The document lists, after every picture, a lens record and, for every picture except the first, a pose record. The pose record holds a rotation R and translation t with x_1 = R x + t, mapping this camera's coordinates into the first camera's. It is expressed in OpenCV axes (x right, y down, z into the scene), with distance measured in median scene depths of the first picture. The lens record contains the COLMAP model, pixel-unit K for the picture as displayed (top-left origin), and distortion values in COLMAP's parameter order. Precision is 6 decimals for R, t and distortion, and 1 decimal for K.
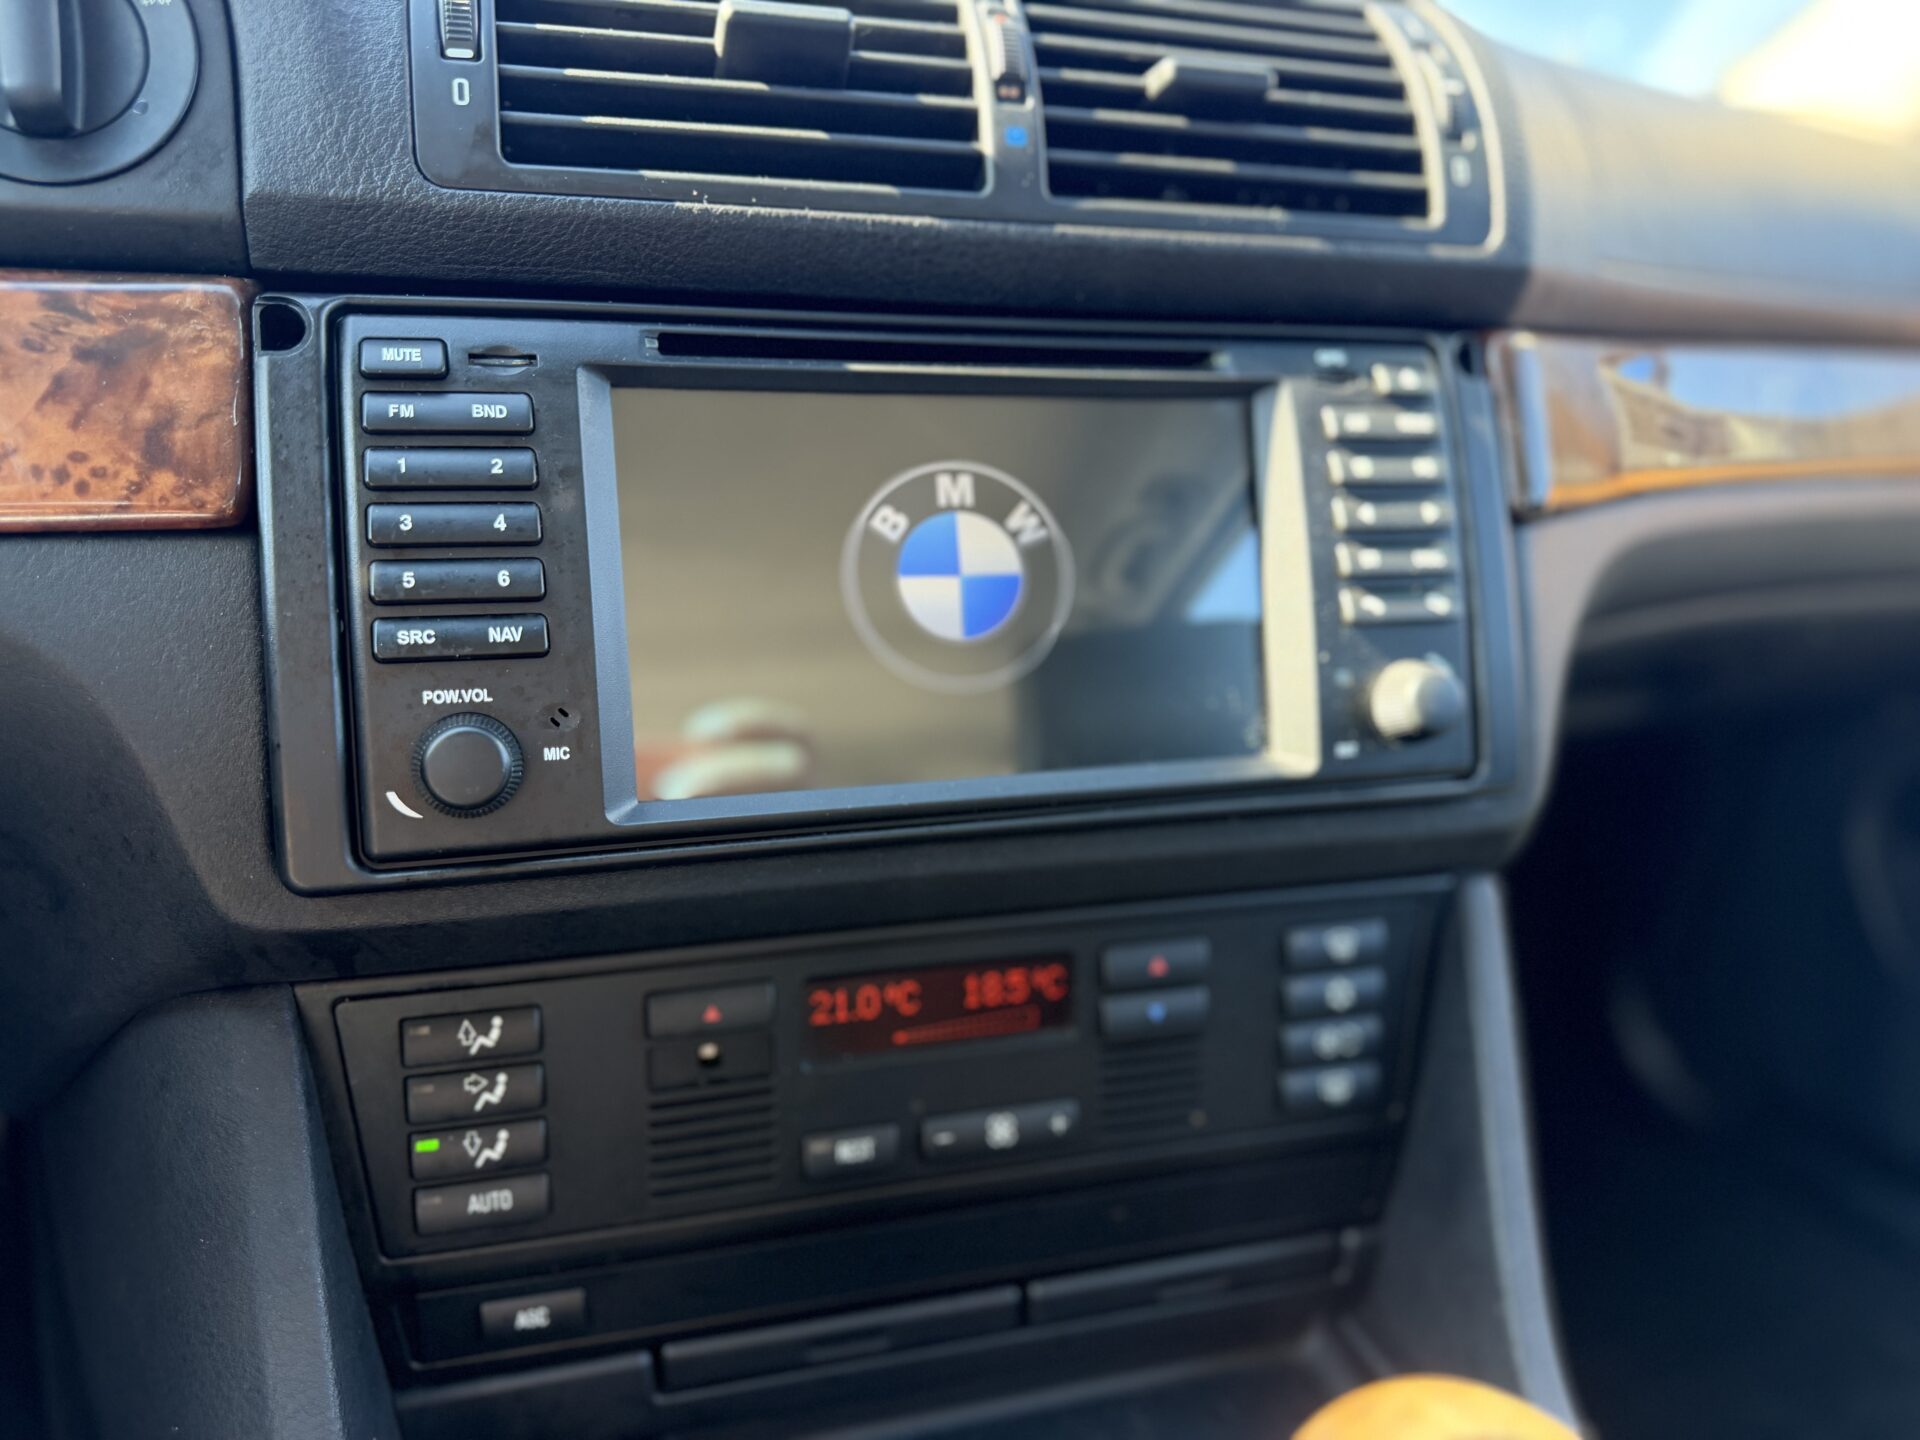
lens RADIAL K [[1377.5, 0, 965.0], [0, 1377.5, 673.3], [0, 0, 1]] dist [0.002000, -0.046287]
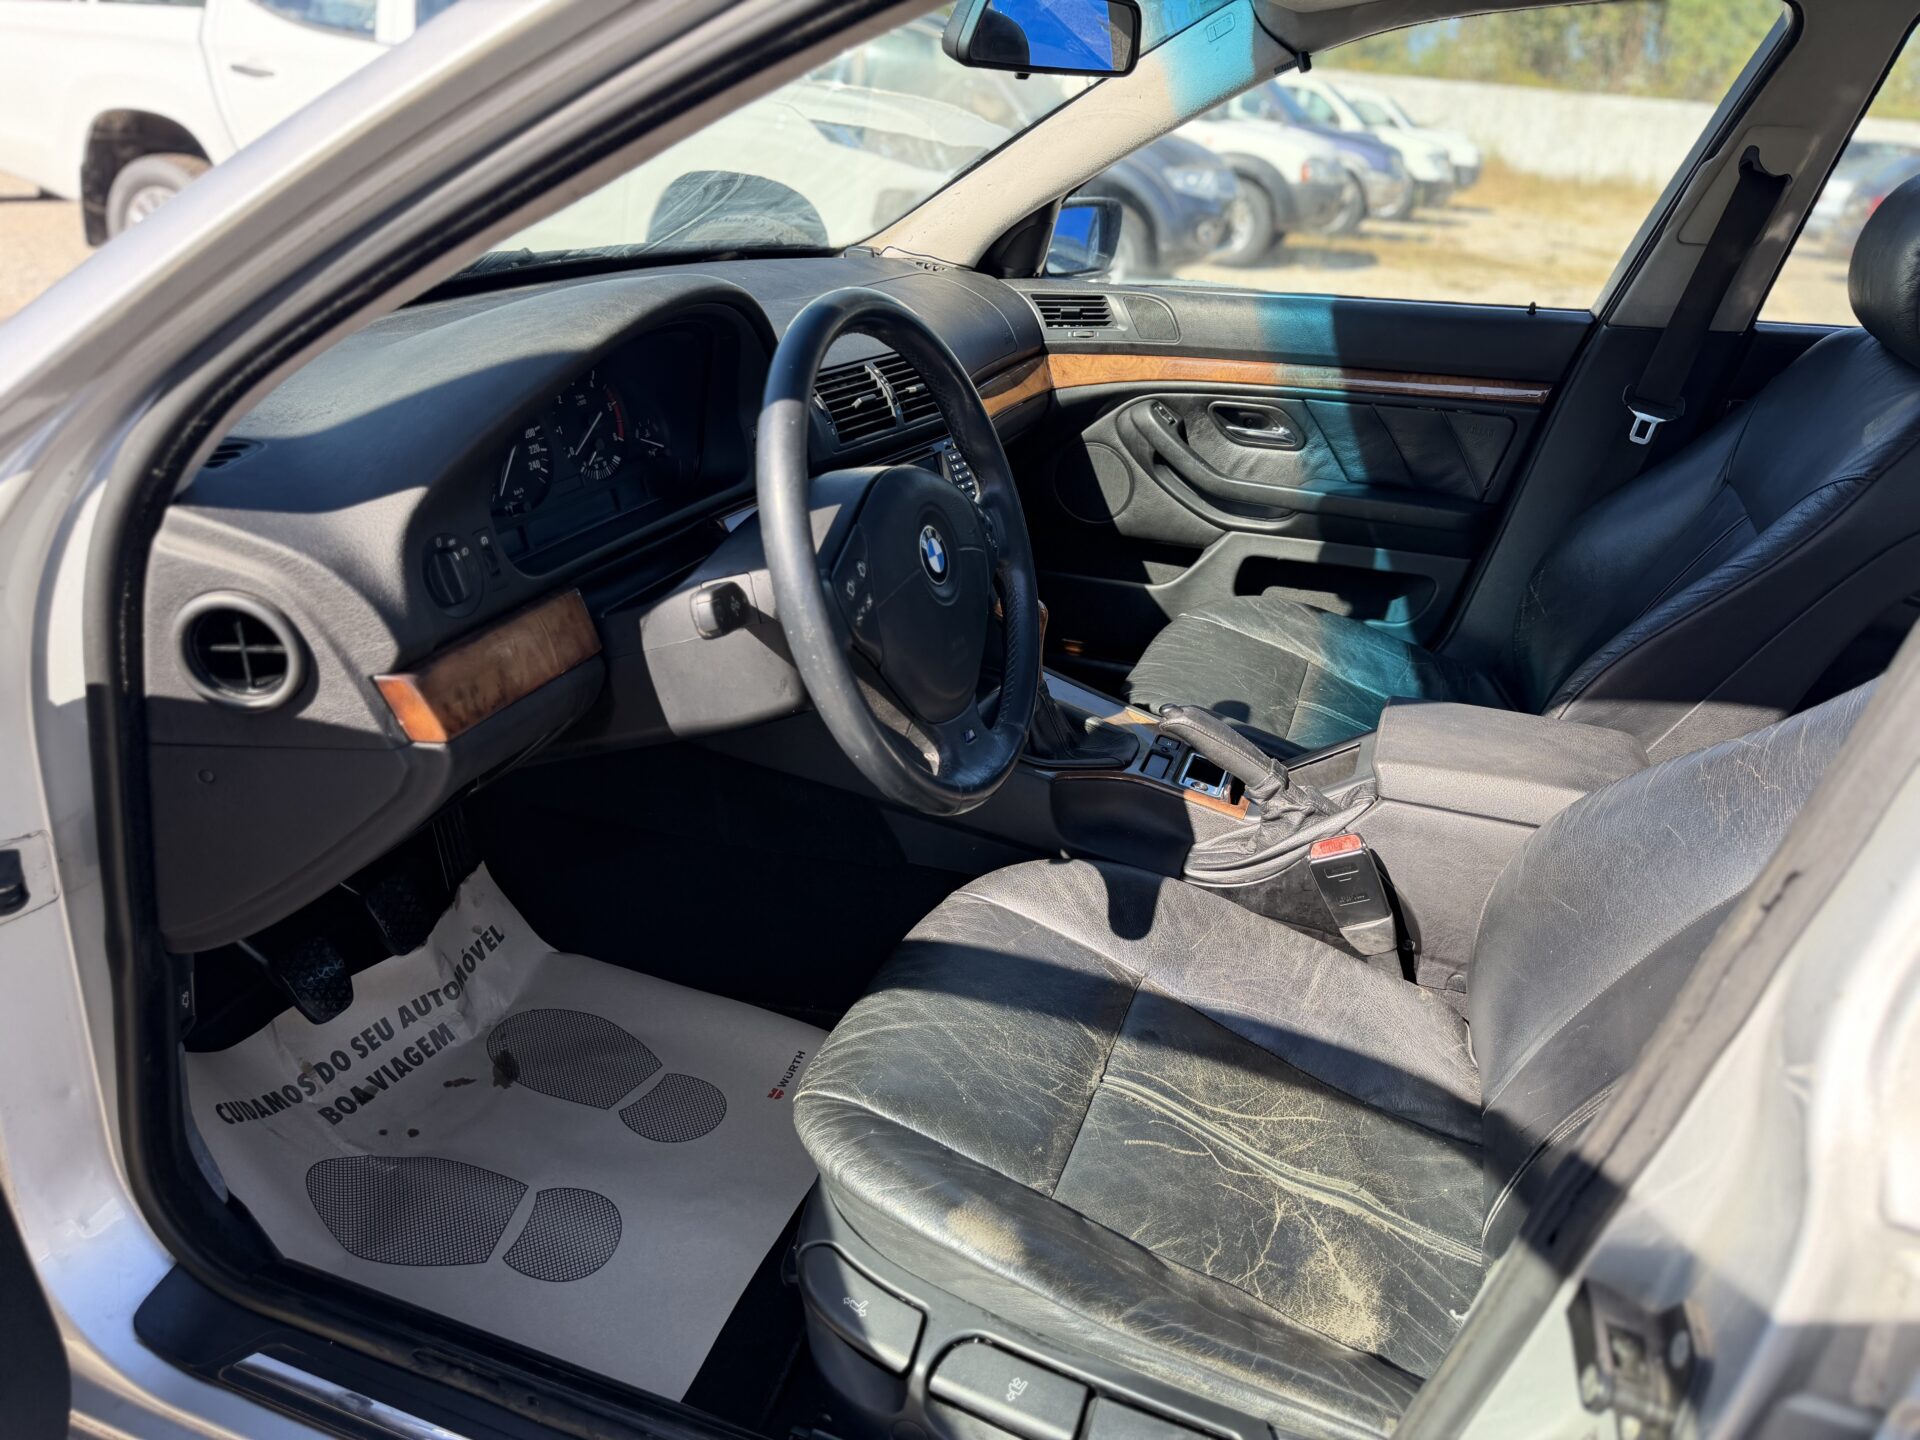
lens RADIAL K [[1331.3, 0, 937.0], [0, 1331.3, 749.1], [0, 0, 1]] dist [0.056479, -0.119129]
pose [[0.742735, -0.315926, 0.590369, -2.711882], [0.183572, 0.943986, 0.274210, -0.494763], [-0.643931, -0.095290, 0.759126, -2.451741]]
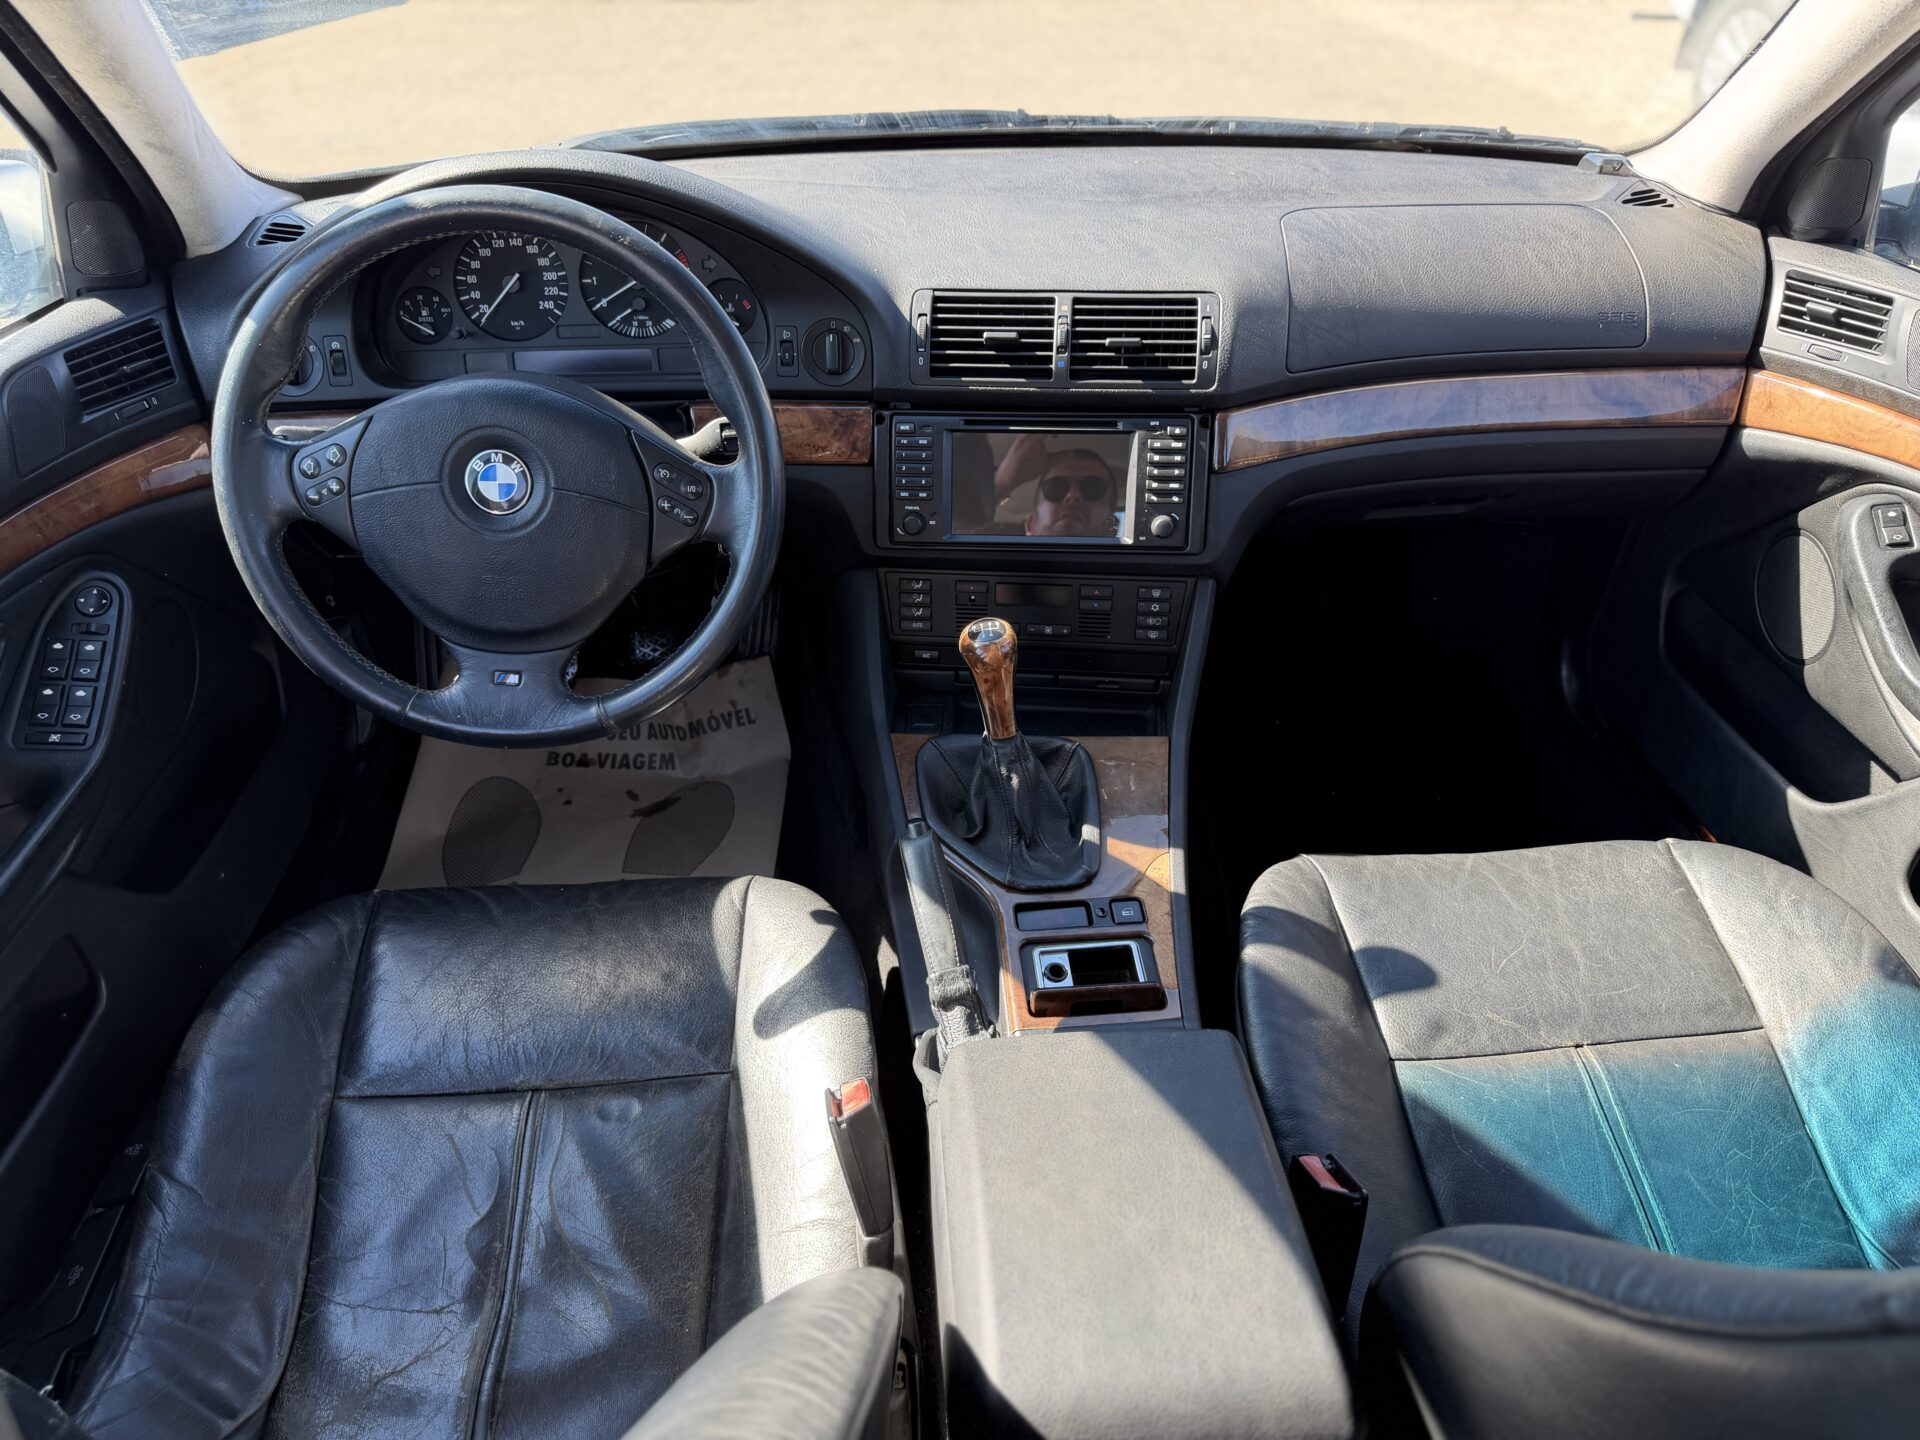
lens RADIAL K [[1331.5, 0, 929.9], [0, 1331.5, 726.1], [0, 0, 1]] dist [0.079774, -0.119576]
pose [[0.916134, 0.163651, -0.365948, 1.121455], [-0.049947, 0.952361, 0.300854, -0.496596], [0.397749, -0.257344, 0.880664, -2.413845]]
